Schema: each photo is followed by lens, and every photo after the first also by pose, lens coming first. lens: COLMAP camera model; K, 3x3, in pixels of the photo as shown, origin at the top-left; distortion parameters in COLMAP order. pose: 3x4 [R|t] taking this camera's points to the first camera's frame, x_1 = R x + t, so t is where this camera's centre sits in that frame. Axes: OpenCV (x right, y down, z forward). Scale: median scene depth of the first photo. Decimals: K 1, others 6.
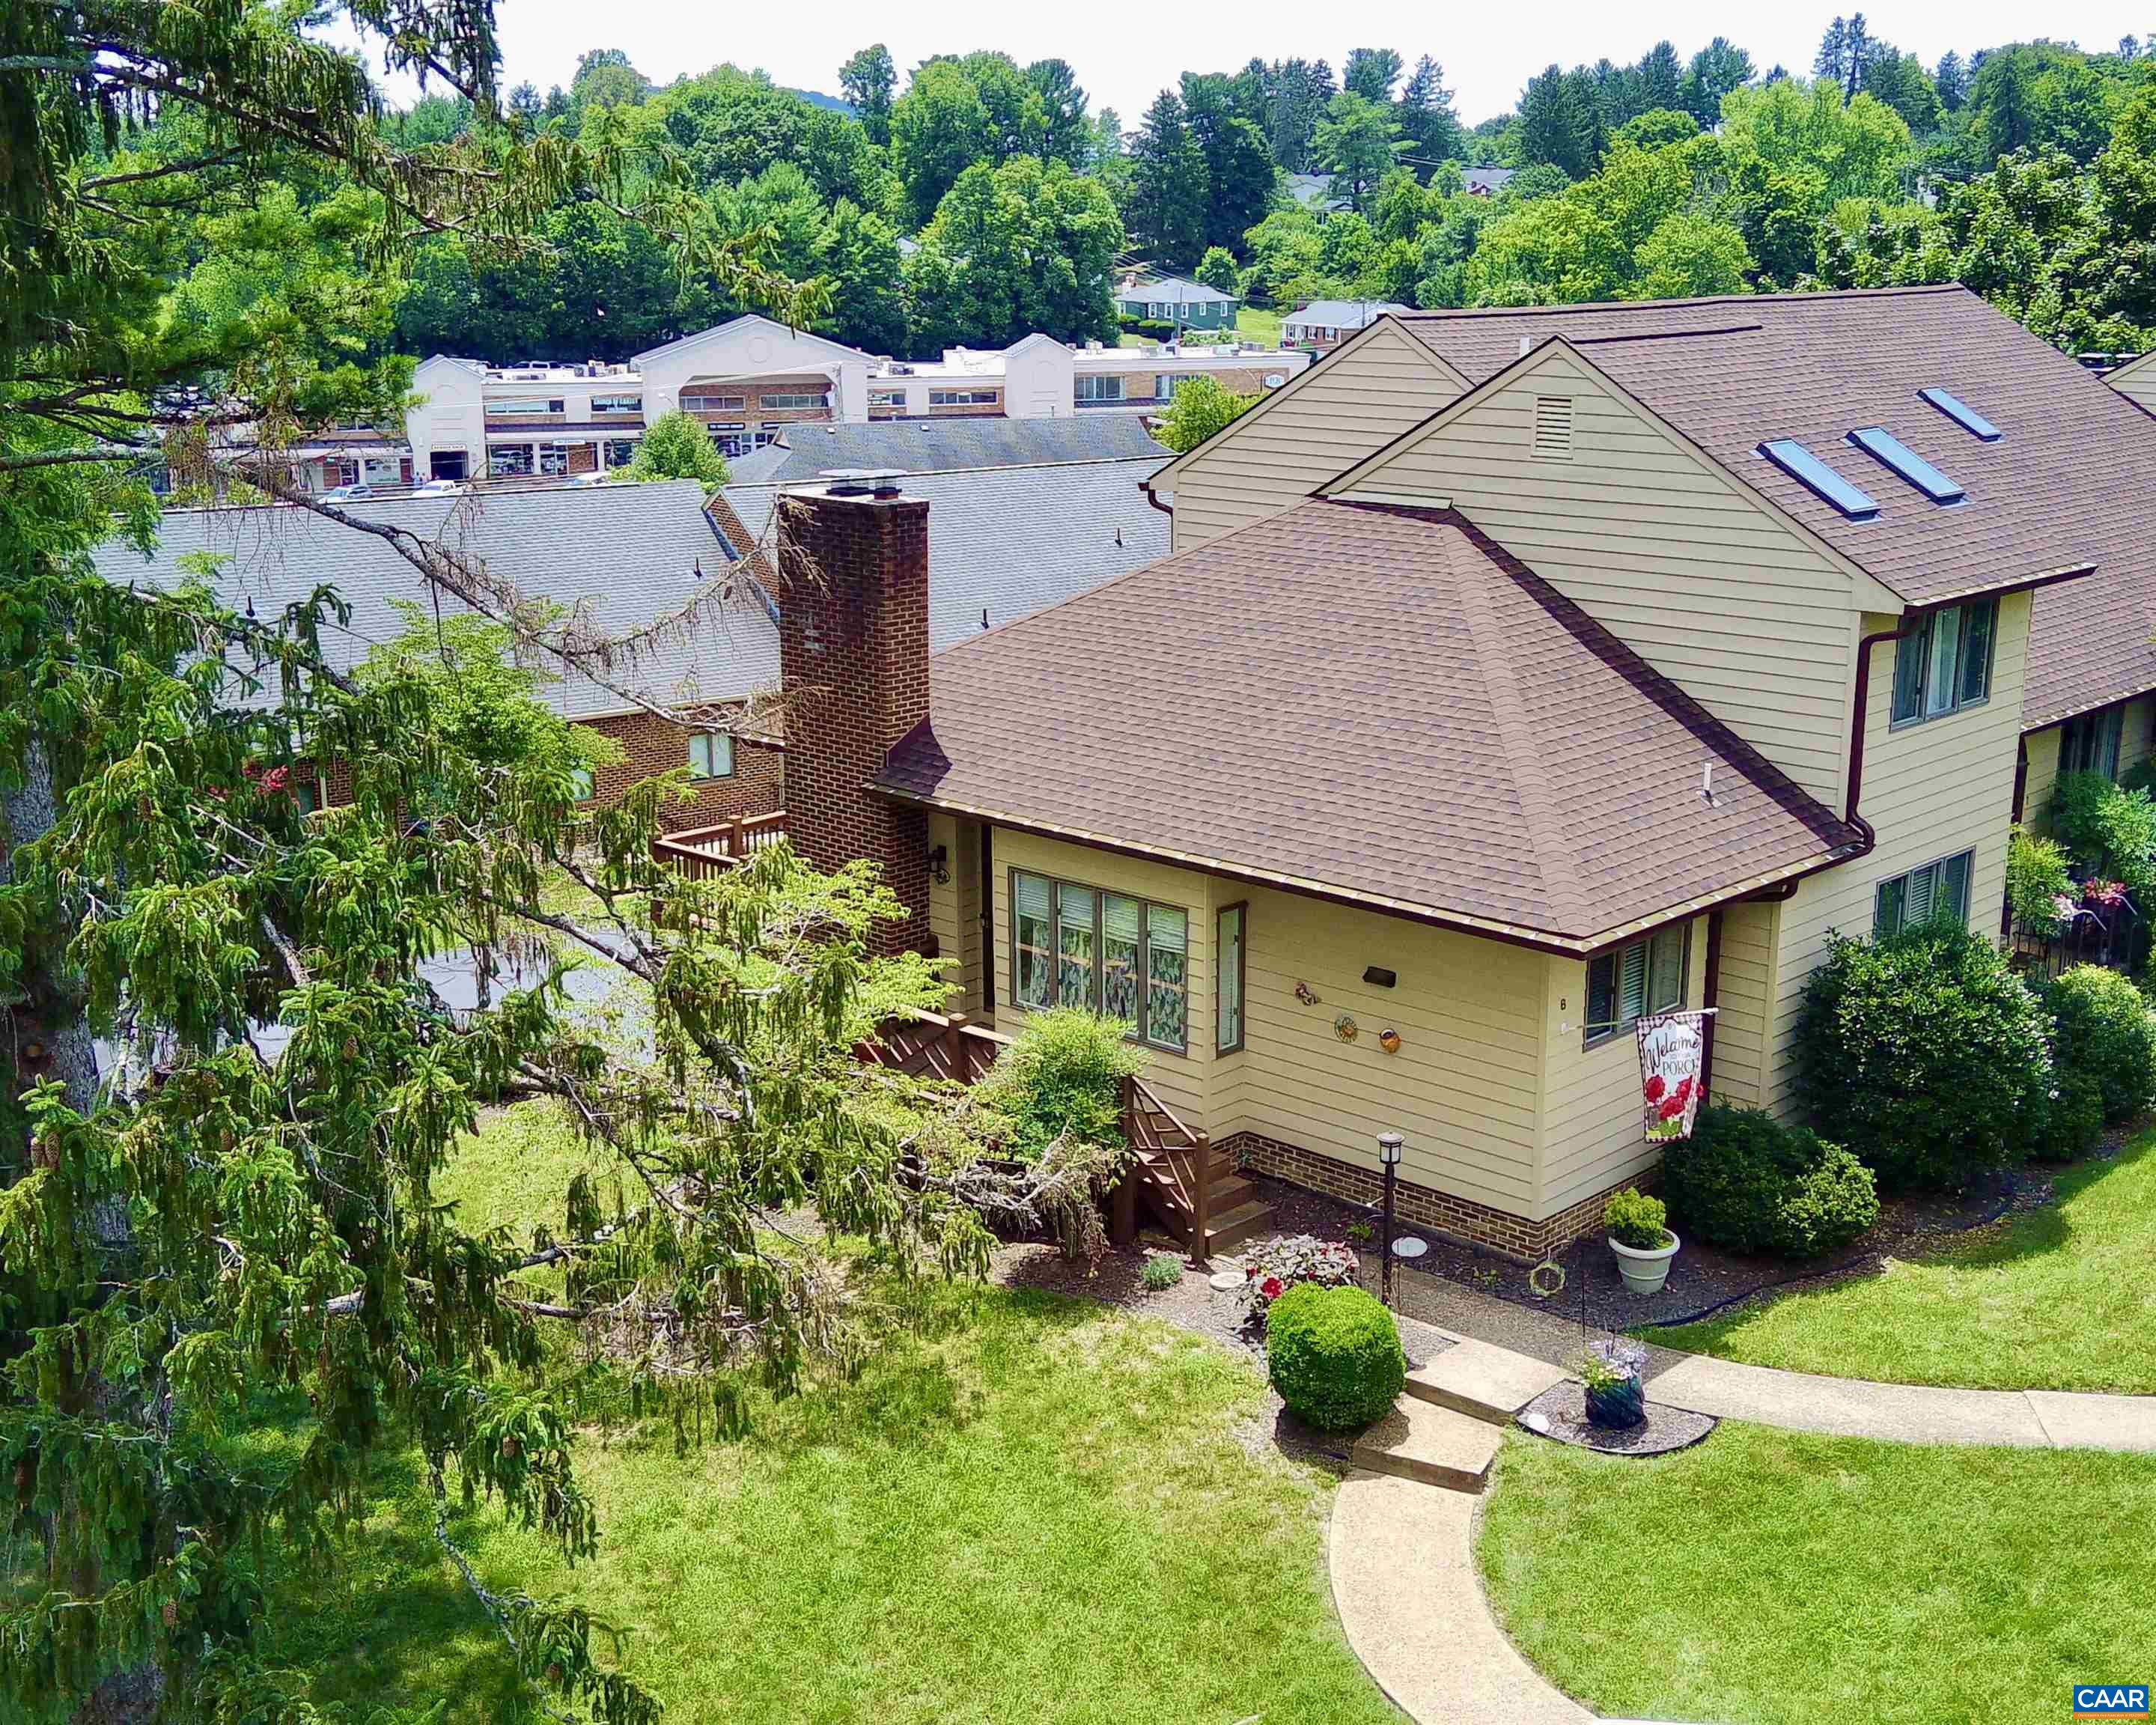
lens RADIAL K [[2561.6, 0, 1084.2], [0, 2561.6, 901.6], [0, 0, 1]] dist [0.103526, -0.109982]
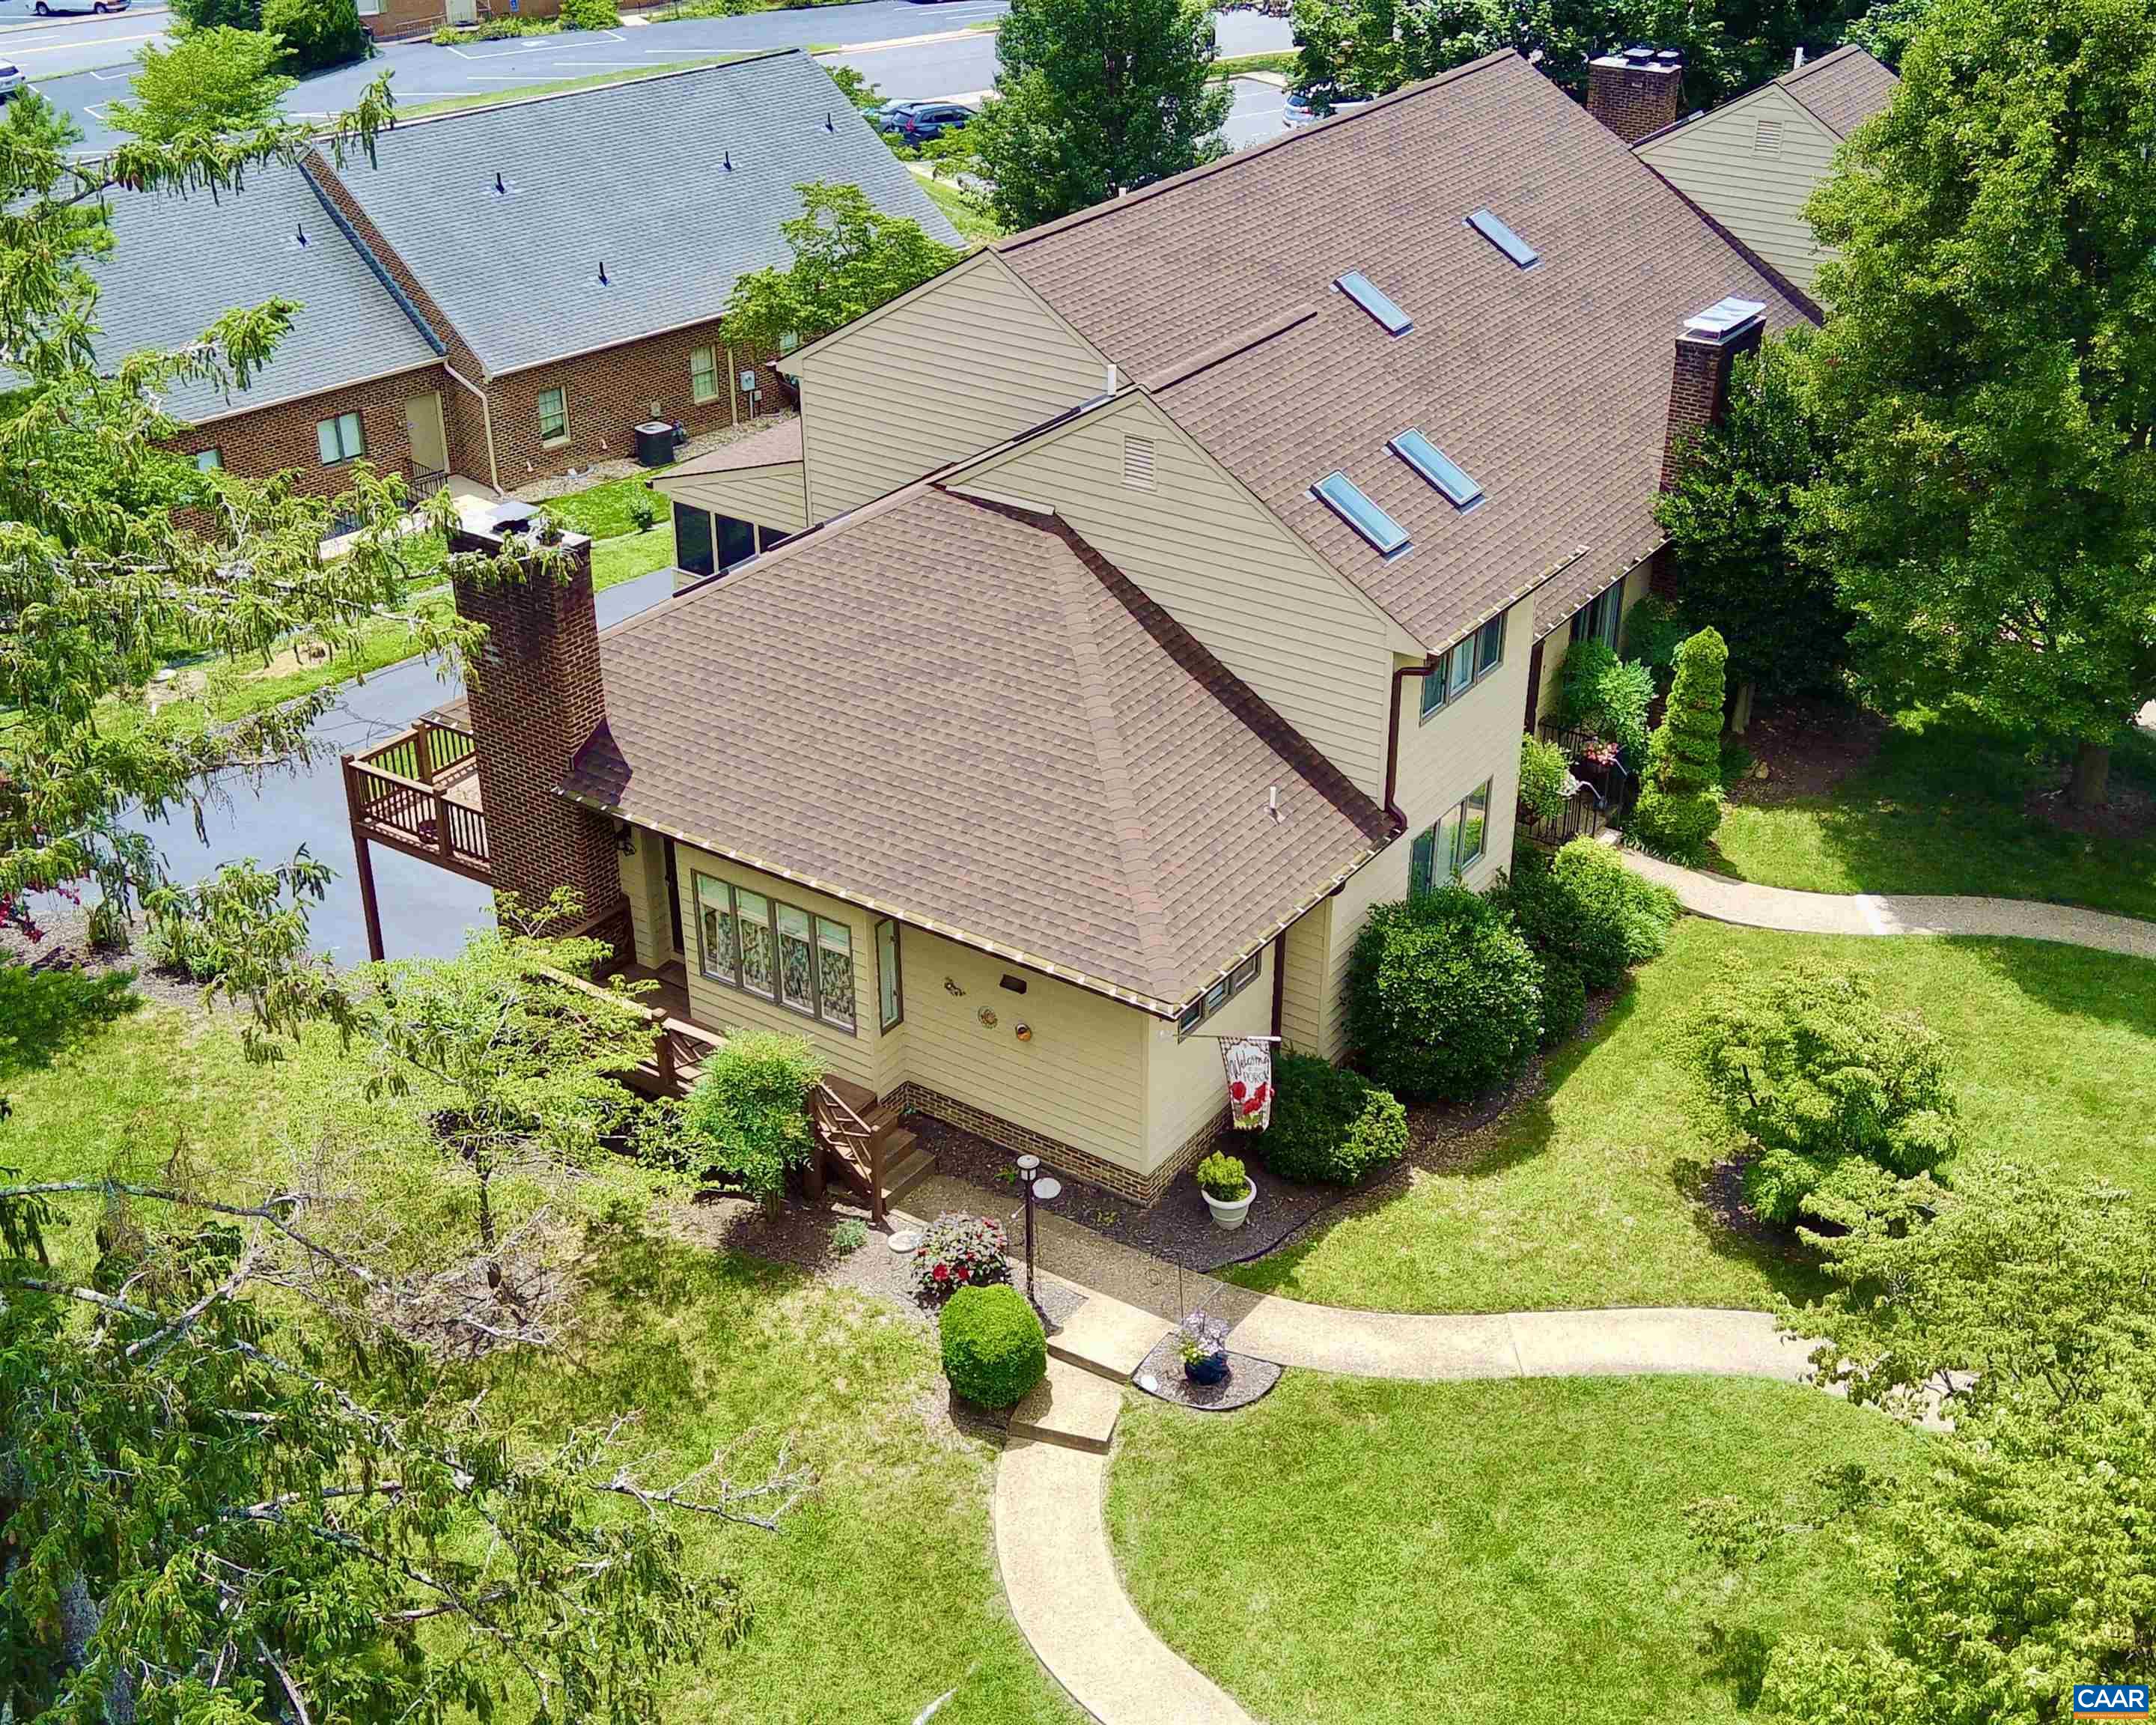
lens RADIAL K [[2561.6, 0, 1084.2], [0, 2561.6, 901.6], [0, 0, 1]] dist [0.103526, -0.109982]
pose [[0.988500, -0.074985, 0.131317, -0.008117], [0.038695, 0.964911, 0.259711, -0.330601], [-0.146183, -0.251643, 0.956716, -0.159334]]
